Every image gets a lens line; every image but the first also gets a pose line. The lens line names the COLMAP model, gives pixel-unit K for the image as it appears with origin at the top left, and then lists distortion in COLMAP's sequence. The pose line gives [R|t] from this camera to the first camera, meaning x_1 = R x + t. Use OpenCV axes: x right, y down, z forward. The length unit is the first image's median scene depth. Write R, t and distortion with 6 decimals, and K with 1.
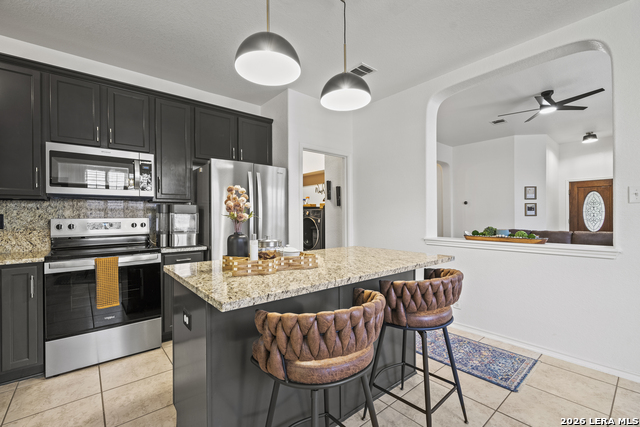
lens RADIAL K [[283.0, 0, 321.4], [0, 283.0, 214.9], [0, 0, 1]] dist [-0.004371, 0.000250]
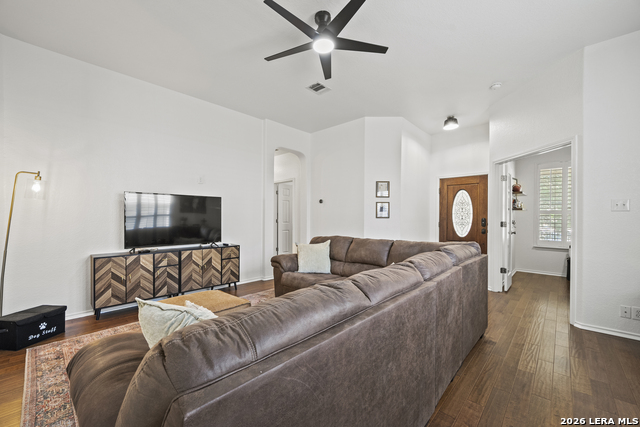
lens RADIAL K [[255.1, 0, 321.0], [0, 255.1, 217.5], [0, 0, 1]] dist [-0.004918, 0.000251]
pose [[0.994684, 0.009905, 0.102497, 1.087194], [-0.011204, 0.999864, 0.012103, -0.010090], [-0.102363, -0.013187, 0.994660, 0.650312]]
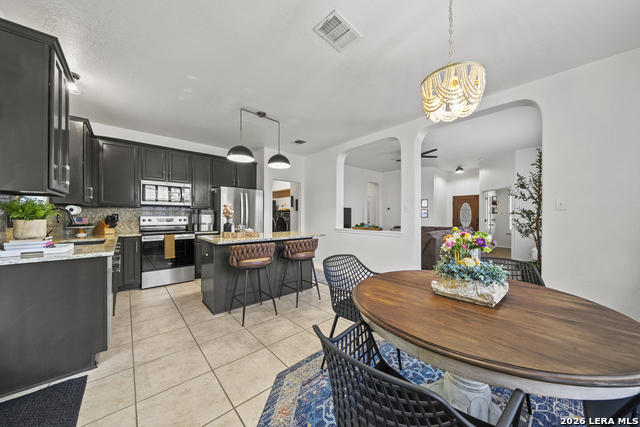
lens RADIAL K [[219.0, 0, 322.7], [0, 219.0, 215.8], [0, 0, 1]] dist [-0.006694, 0.000143]
pose [[0.999272, 0.010717, 0.036622, 0.247336], [-0.010879, 0.999932, 0.004213, -0.008915], [-0.036574, -0.004609, 0.999320, -0.510751]]
